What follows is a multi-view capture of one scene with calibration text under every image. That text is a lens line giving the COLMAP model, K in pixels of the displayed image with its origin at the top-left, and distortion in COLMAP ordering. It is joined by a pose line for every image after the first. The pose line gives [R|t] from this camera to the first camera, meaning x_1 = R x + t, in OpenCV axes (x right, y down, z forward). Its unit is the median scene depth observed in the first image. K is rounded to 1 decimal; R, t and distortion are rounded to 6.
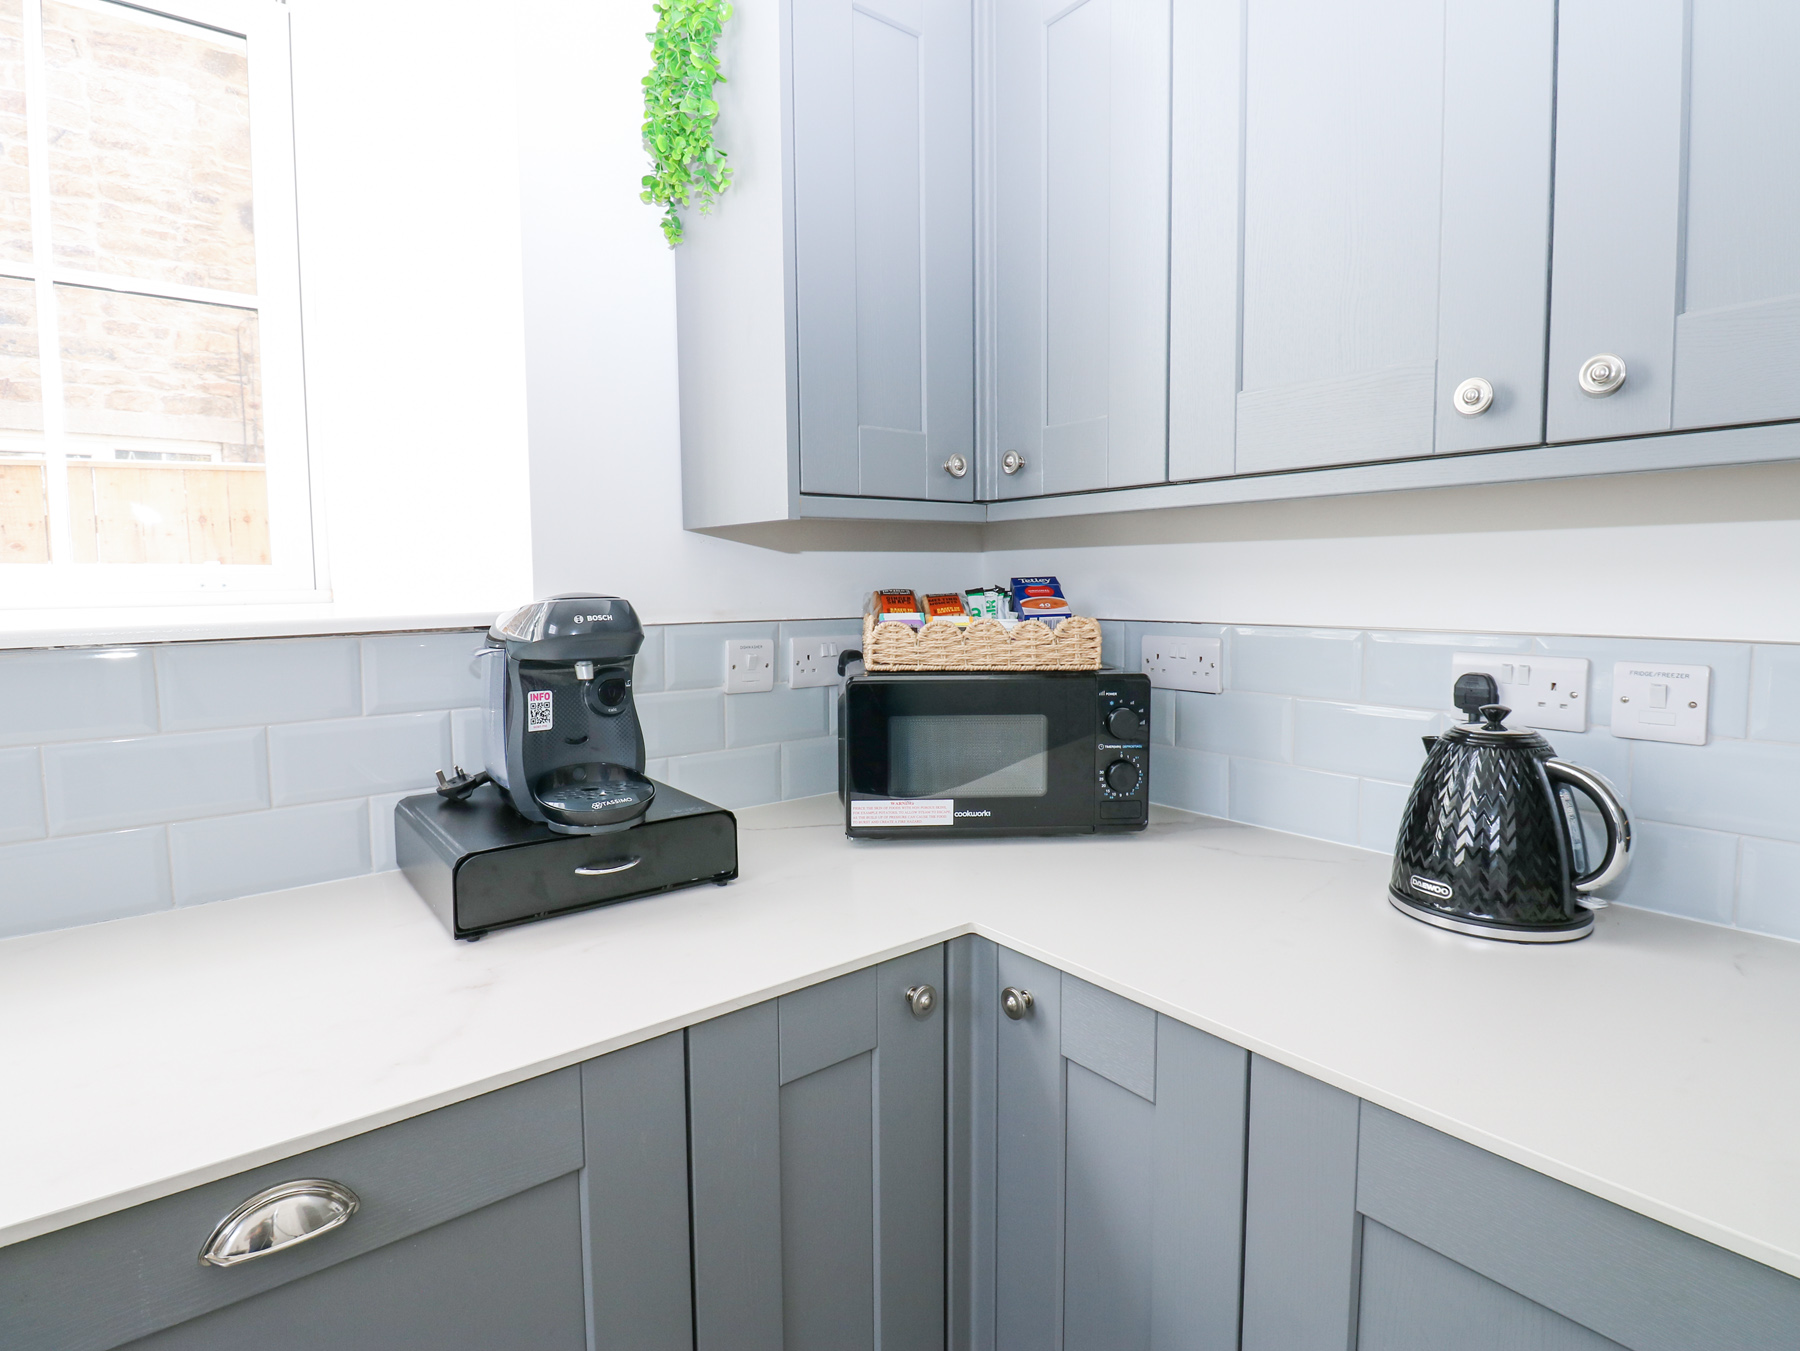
lens RADIAL K [[943.8, 0, 909.5], [0, 943.8, 647.7], [0, 0, 1]] dist [-0.014592, -0.001830]
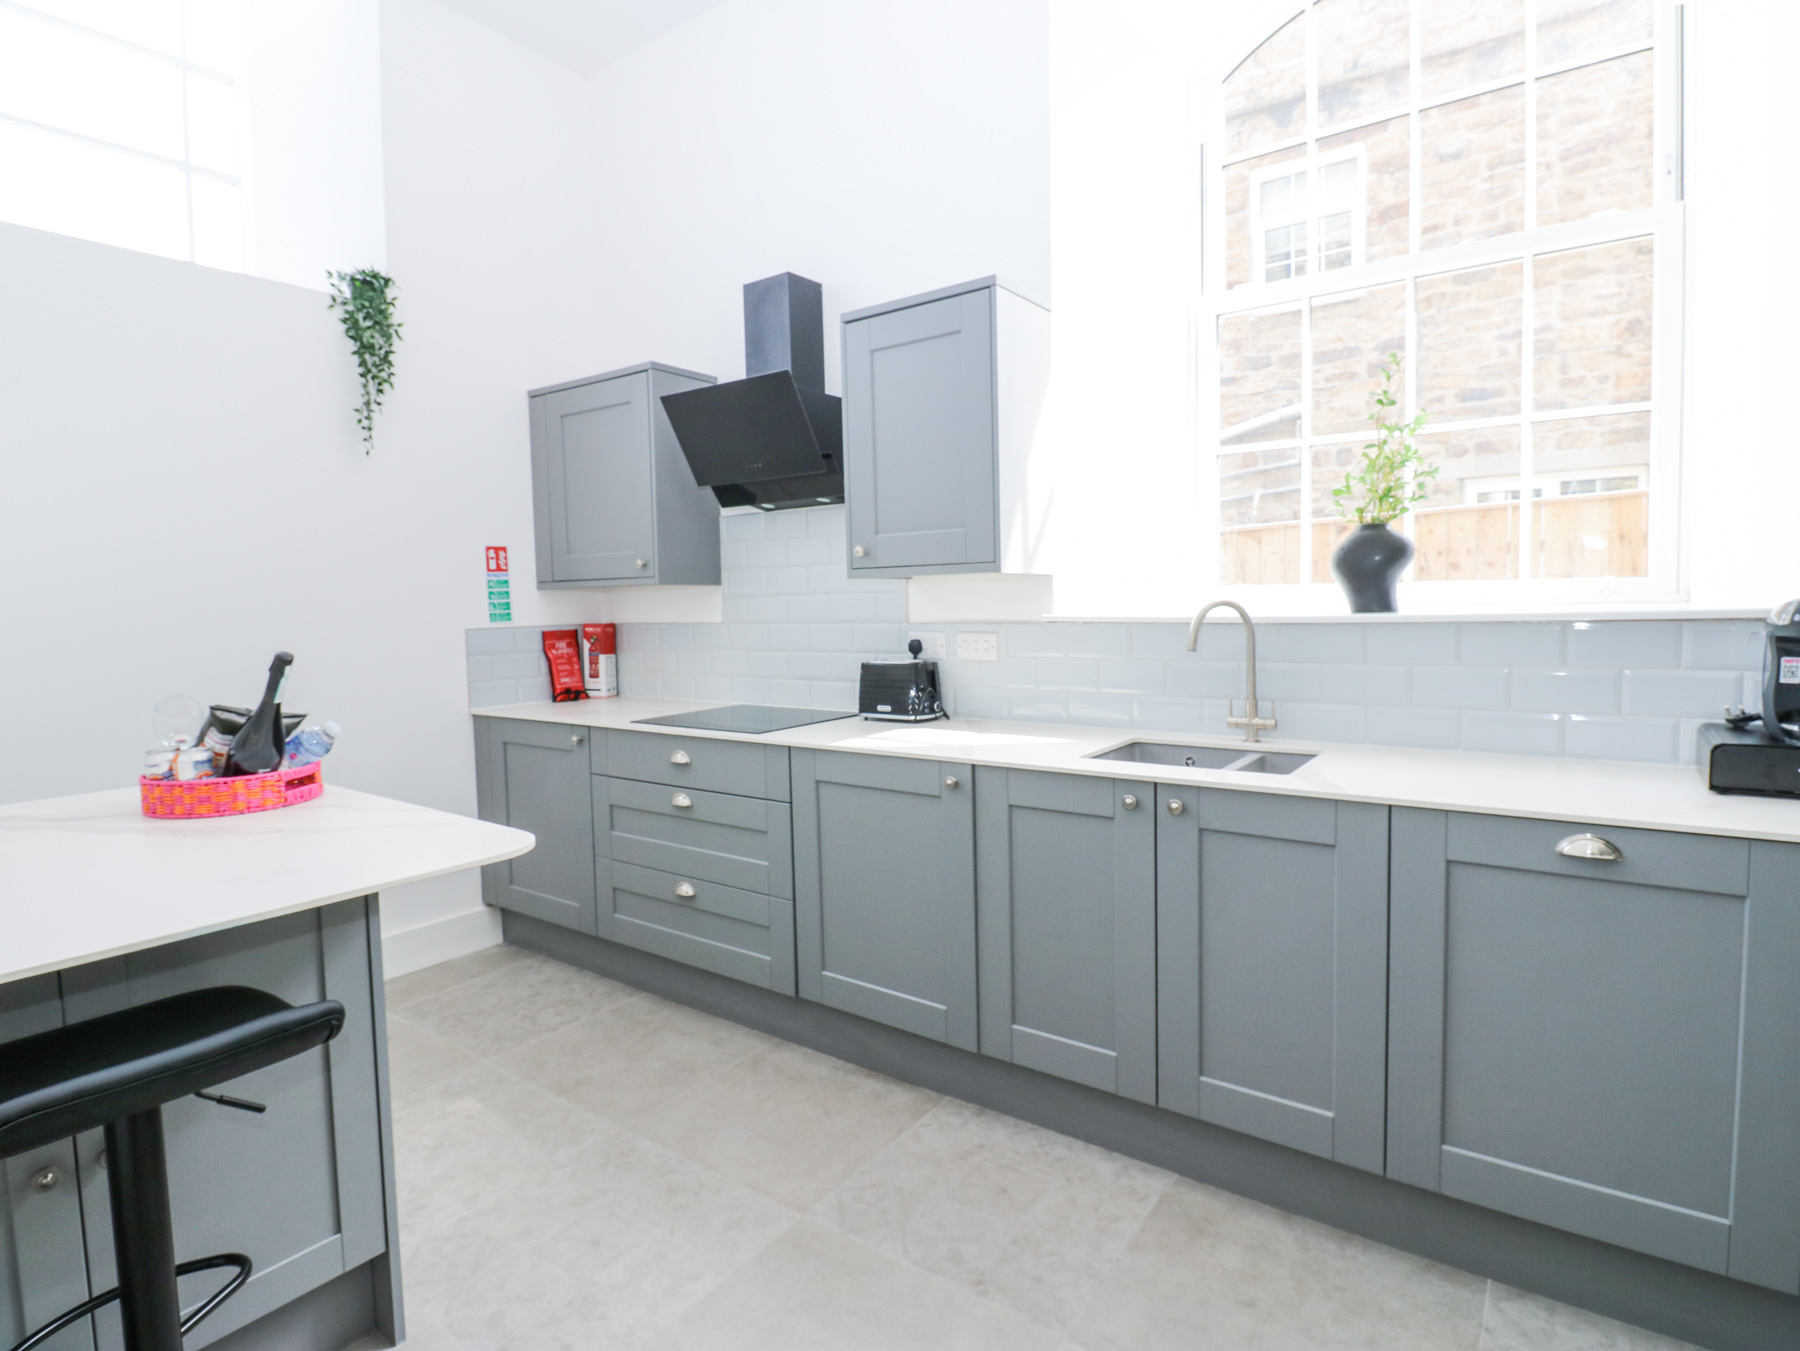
lens RADIAL K [[943.8, 0, 915.3], [0, 943.8, 664.1], [0, 0, 1]] dist [-0.014592, -0.001830]
pose [[0.266125, 0.059813, -0.962081, 0.653964], [-0.047838, 0.997663, 0.048792, 0.046804], [0.962751, 0.033040, 0.268364, -0.757757]]
